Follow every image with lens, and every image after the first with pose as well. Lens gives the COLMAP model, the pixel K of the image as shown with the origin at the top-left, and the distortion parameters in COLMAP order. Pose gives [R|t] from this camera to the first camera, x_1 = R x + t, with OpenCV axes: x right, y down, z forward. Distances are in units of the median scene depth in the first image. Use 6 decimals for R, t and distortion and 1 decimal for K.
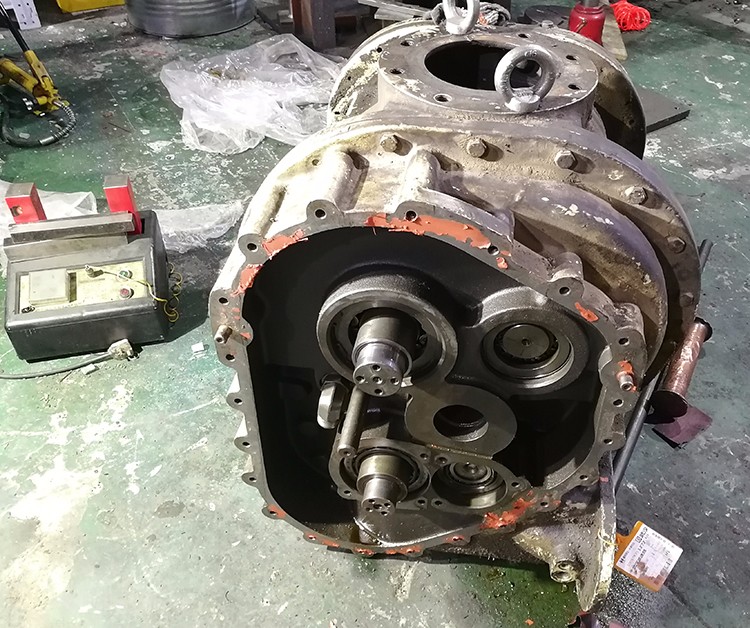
lens RADIAL K [[703.7, 0, 420.6], [0, 703.7, 315.7], [0, 0, 1]] dist [0.004184, 0.000000]
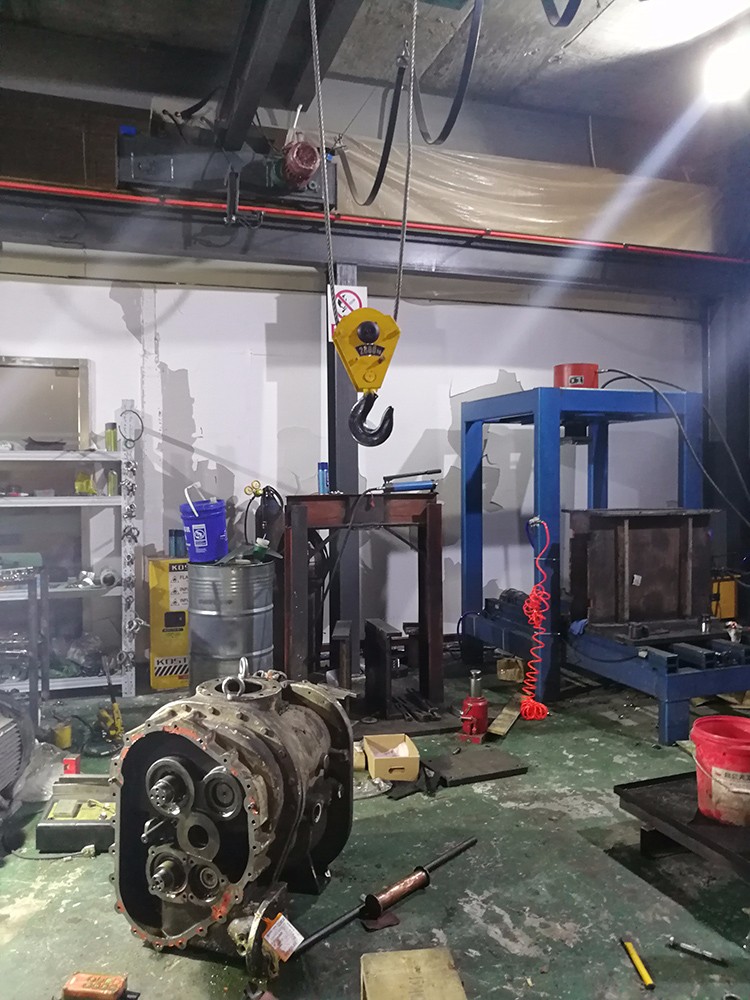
lens RADIAL K [[776.5, 0, 374.3], [0, 776.5, 501.3], [0, 0, 1]] dist [-0.026443, 0.049042]
pose [[0.973008, -0.011172, -0.230500, 1.006762], [-0.138417, 0.770956, -0.621665, 0.666412], [0.184651, 0.636791, 0.748600, -1.207088]]
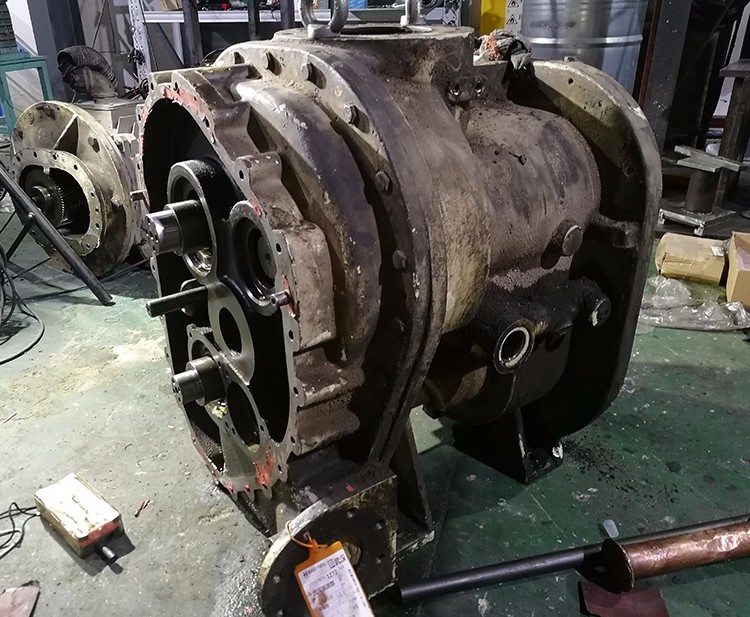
lens RADIAL K [[653.0, 0, 337.2], [0, 653.0, 307.8], [0, 0, 1]] dist [0.007635, 0.006879]
pose [[0.656312, 0.296171, -0.693929, 0.717826], [-0.470672, 0.879546, -0.069765, 0.096690], [0.589680, 0.372401, 0.716656, 0.318747]]
